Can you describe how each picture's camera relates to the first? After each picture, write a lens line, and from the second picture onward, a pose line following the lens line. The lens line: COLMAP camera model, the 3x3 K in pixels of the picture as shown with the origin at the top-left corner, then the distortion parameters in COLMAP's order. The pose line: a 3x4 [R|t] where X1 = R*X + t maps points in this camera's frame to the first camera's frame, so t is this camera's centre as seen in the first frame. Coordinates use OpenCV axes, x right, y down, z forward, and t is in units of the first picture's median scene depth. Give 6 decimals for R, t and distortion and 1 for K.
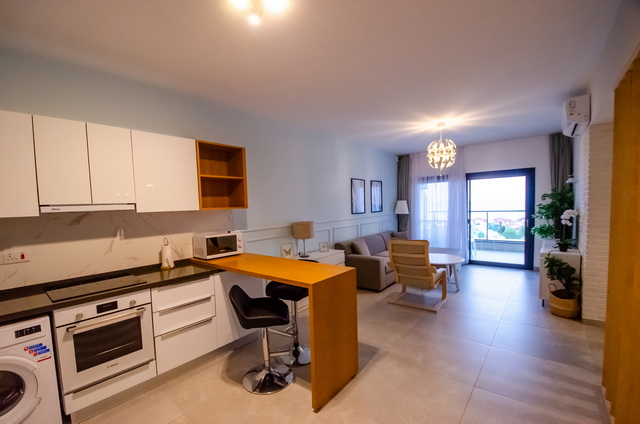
lens RADIAL K [[276.7, 0, 312.4], [0, 276.7, 222.7], [0, 0, 1]] dist [0.004530, -0.016264]
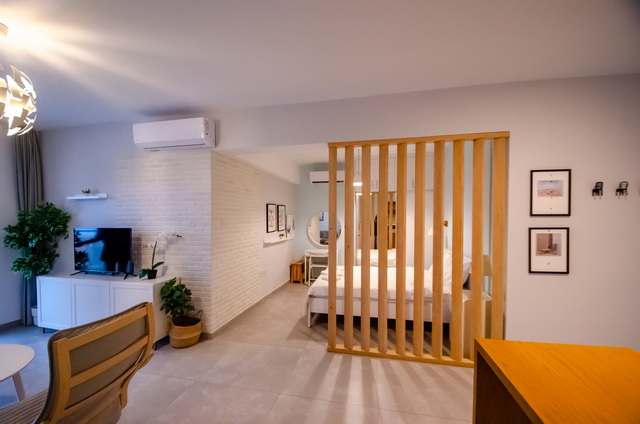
lens RADIAL K [[276.7, 0, 312.4], [0, 276.7, 222.7], [0, 0, 1]] dist [0.004530, -0.016264]
pose [[-0.453446, 0.015550, 0.891148, -0.100647], [0.073249, 0.997116, 0.019872, -0.049913], [-0.888269, 0.074287, -0.453277, 0.890220]]
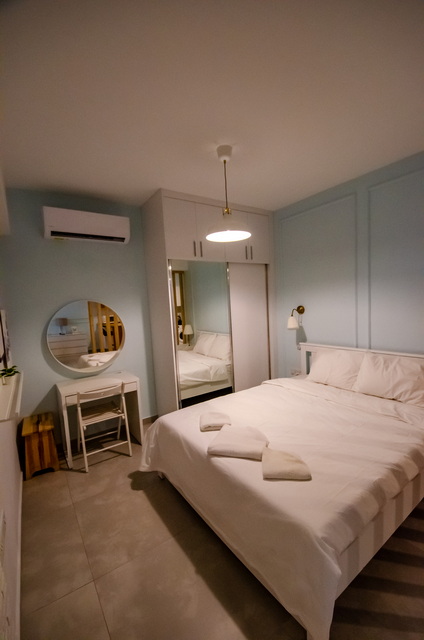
lens RADIAL K [[276.7, 0, 223.8], [0, 276.7, 328.3], [0, 0, 1]] dist [0.004530, -0.016264]
pose [[-0.965388, 0.057775, 0.254339, 0.754947], [0.097162, 0.984630, 0.145131, -0.075553], [-0.242044, 0.164820, -0.956164, 0.743151]]
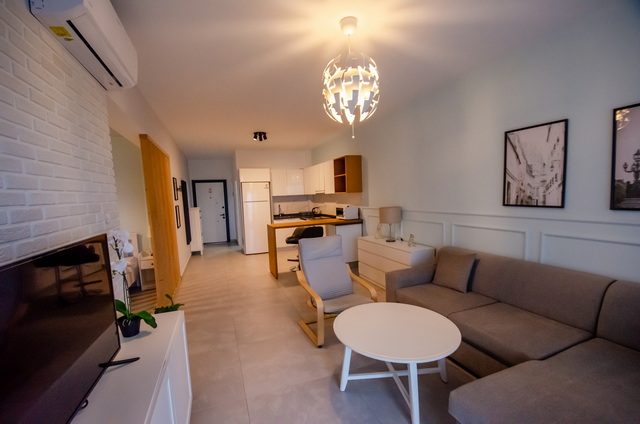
lens RADIAL K [[276.7, 0, 312.4], [0, 276.7, 222.7], [0, 0, 1]] dist [0.004530, -0.016264]
pose [[-0.503774, 0.143209, -0.851882, 1.052209], [0.005250, 0.986652, 0.162760, -0.119882], [0.863819, 0.077522, -0.497801, 1.362644]]
